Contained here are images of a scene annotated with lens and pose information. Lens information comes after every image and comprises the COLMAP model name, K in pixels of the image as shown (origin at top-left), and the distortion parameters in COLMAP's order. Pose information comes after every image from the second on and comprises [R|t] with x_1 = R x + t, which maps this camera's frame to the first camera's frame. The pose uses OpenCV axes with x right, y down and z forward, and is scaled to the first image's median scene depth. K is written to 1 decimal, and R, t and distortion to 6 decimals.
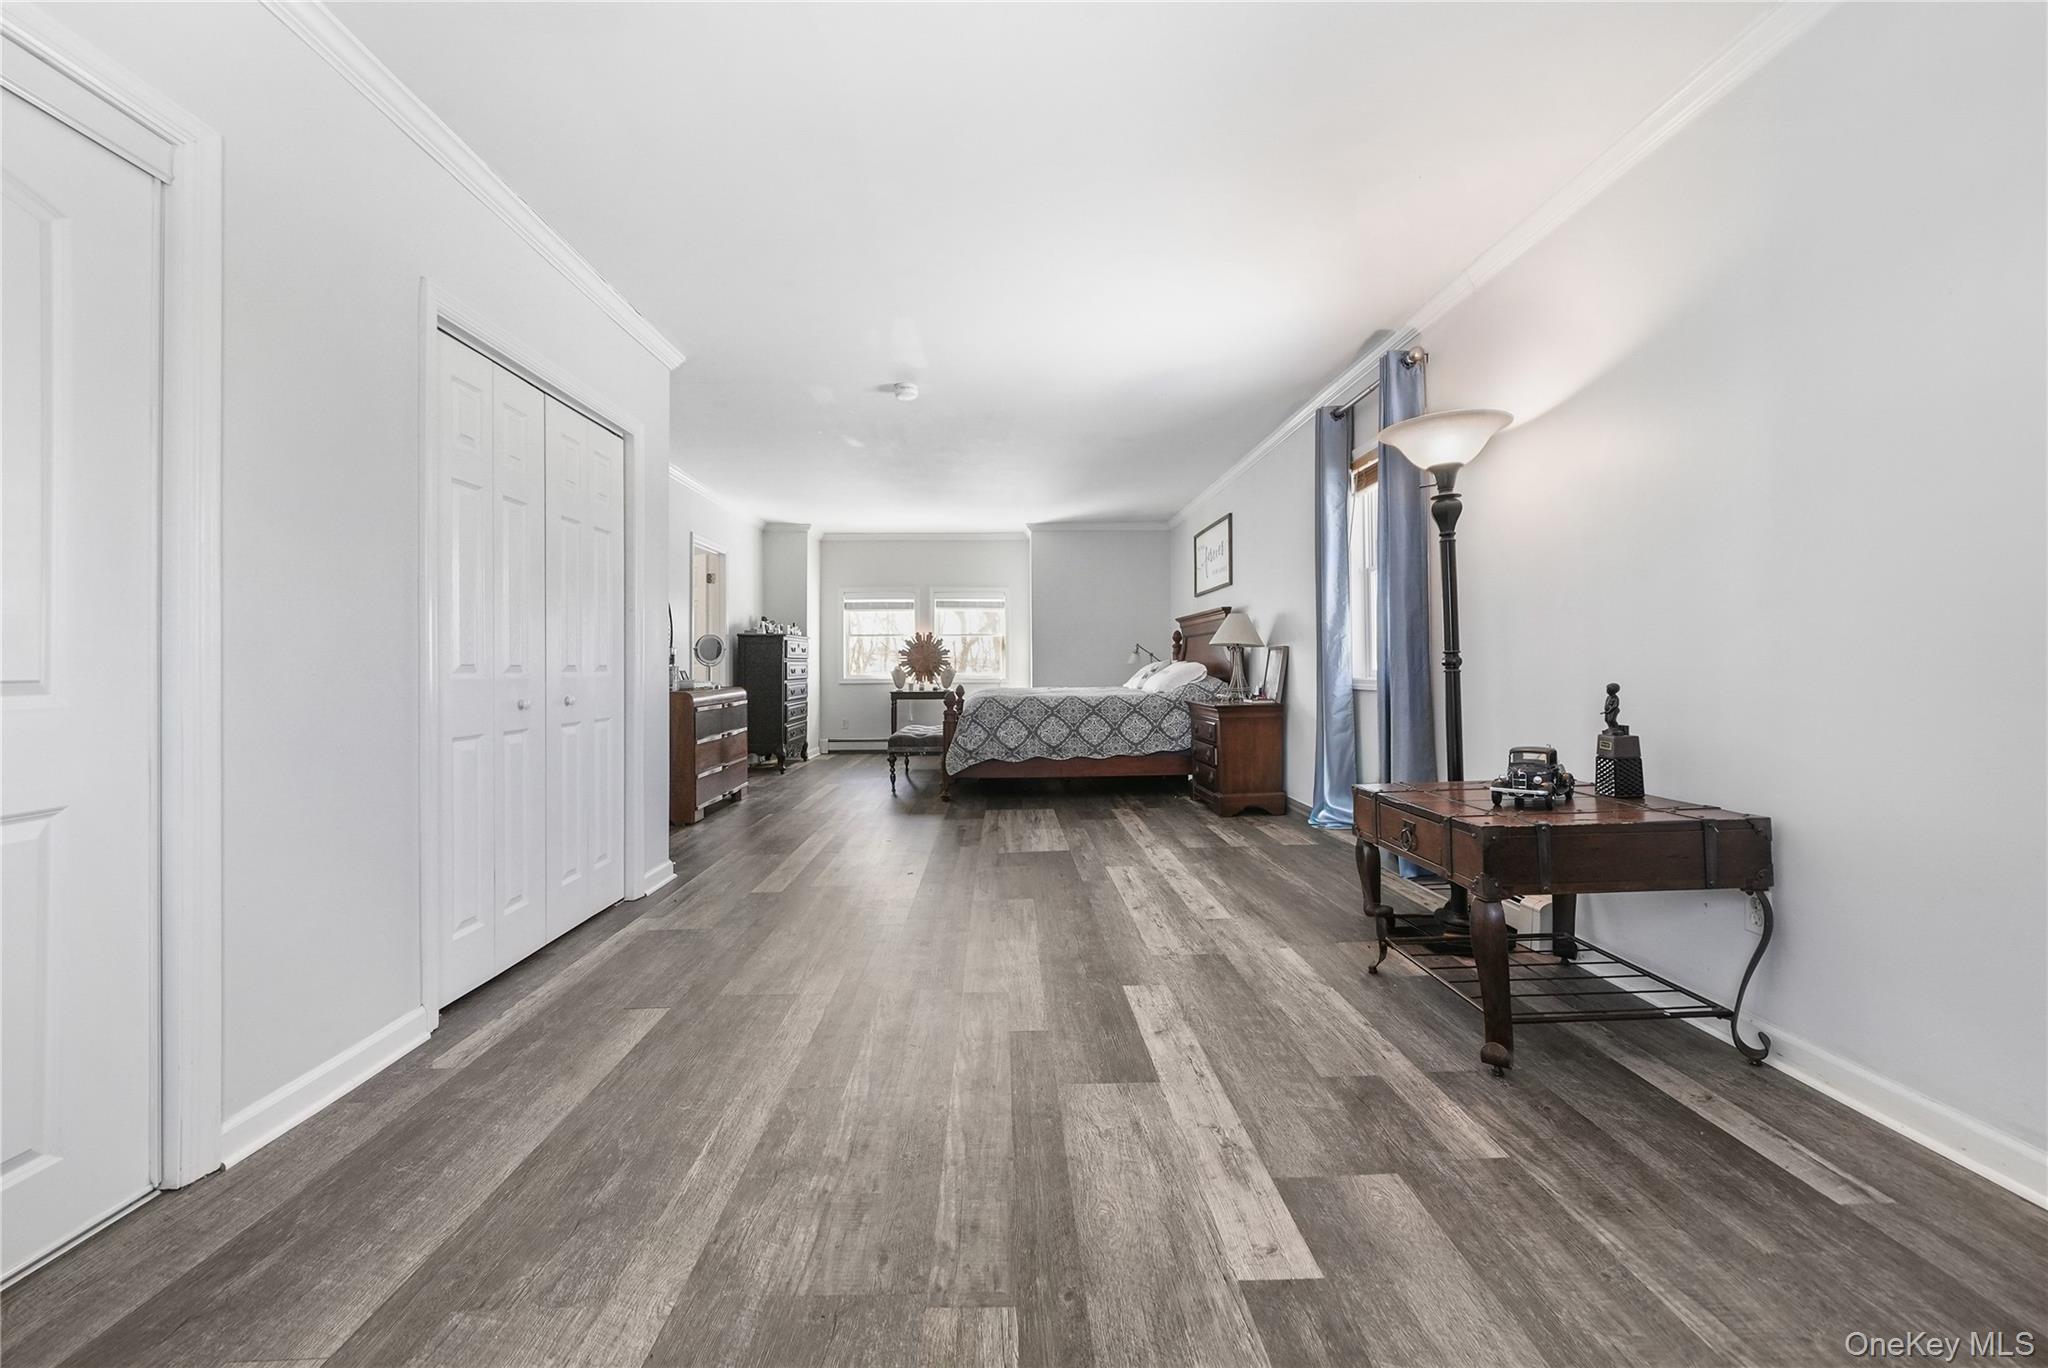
lens RADIAL K [[786.6, 0, 1020.6], [0, 786.6, 672.4], [0, 0, 1]] dist [-0.005822, 0.000121]
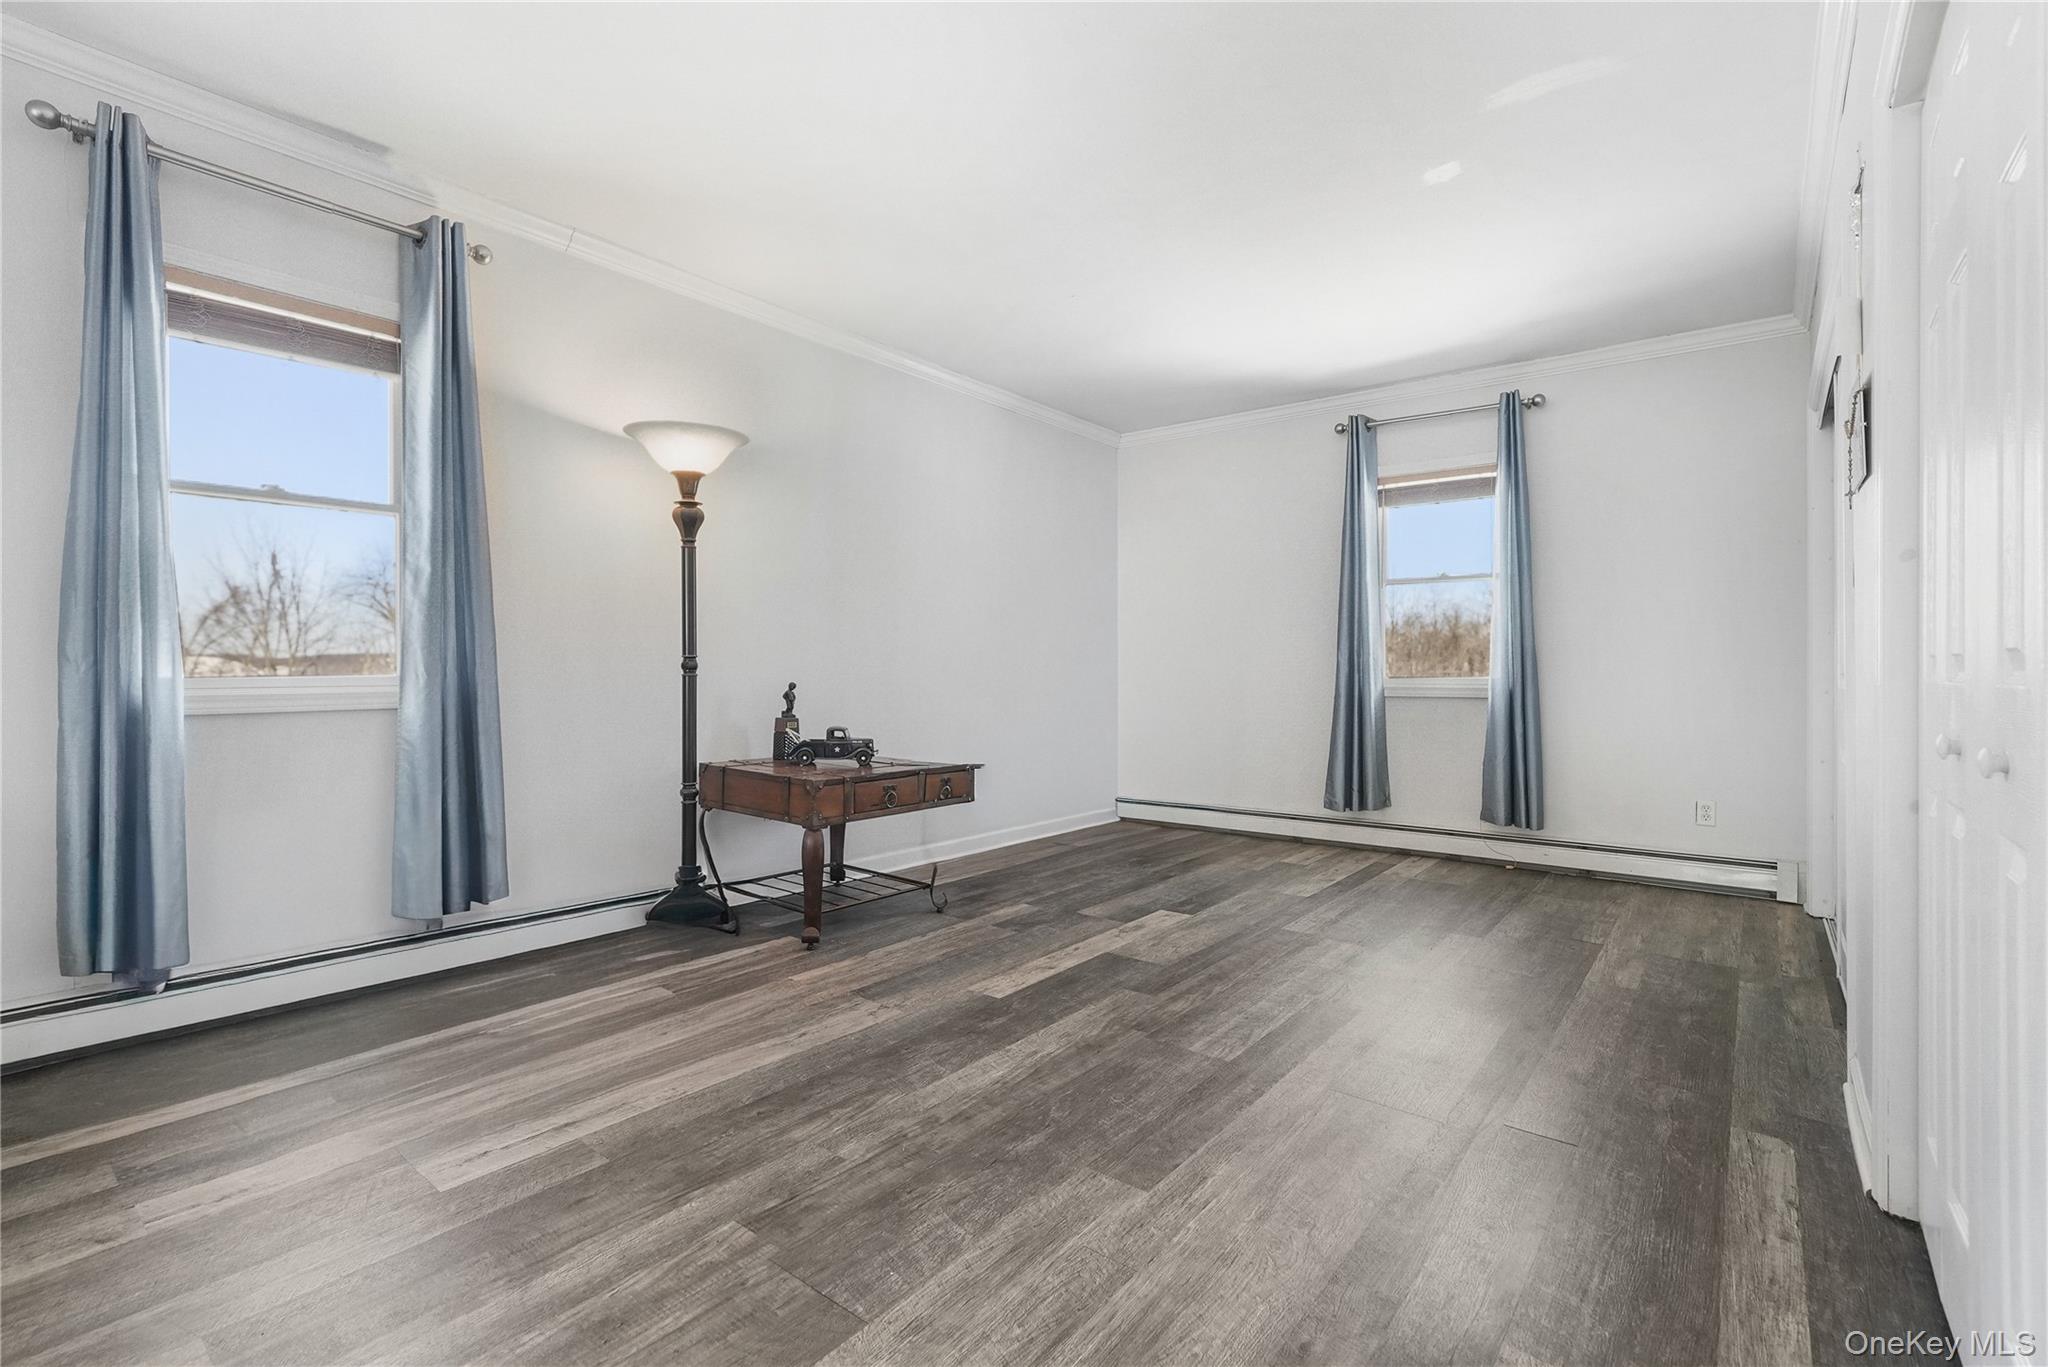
lens RADIAL K [[914.4, 0, 1016.8], [0, 914.4, 675.5], [0, 0, 1]] dist [-0.009658, 0.000235]
pose [[-0.755151, 0.004742, 0.655534, -0.443395], [0.009529, 0.999948, 0.003743, -0.001808], [-0.655482, 0.009073, -0.755156, 1.298425]]
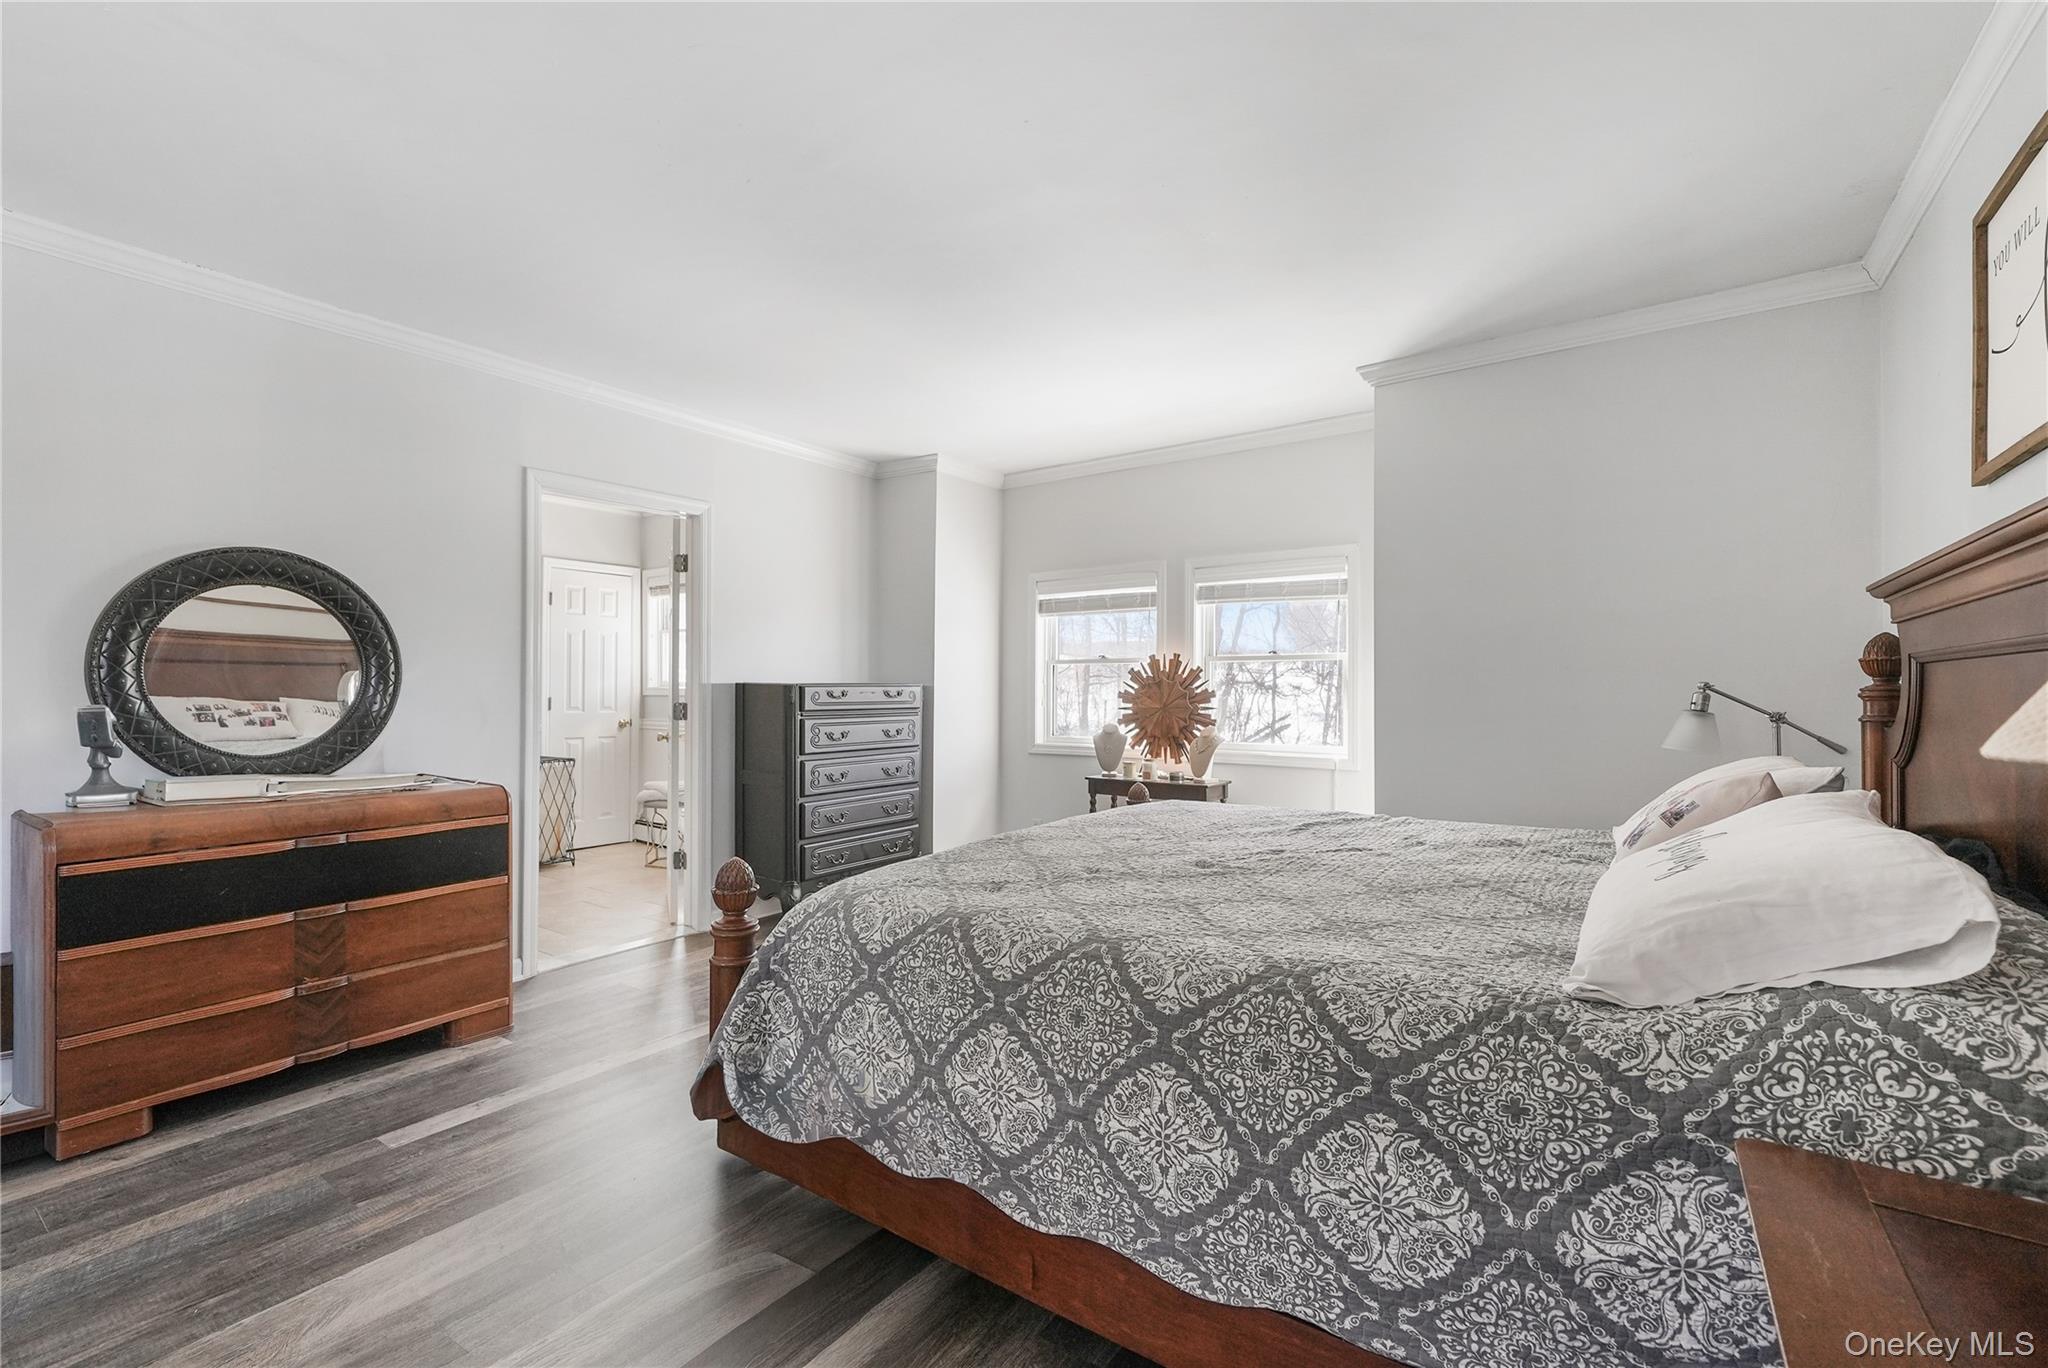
lens RADIAL K [[890.5, 0, 1024.0], [0, 890.5, 684.0], [0, 0, 1]] dist [0.002937, 0.000464]
pose [[0.795588, 0.004301, -0.605822, 0.348560], [-0.013669, 0.999848, -0.010852, -0.068079], [0.605684, 0.016915, 0.795526, 1.375565]]
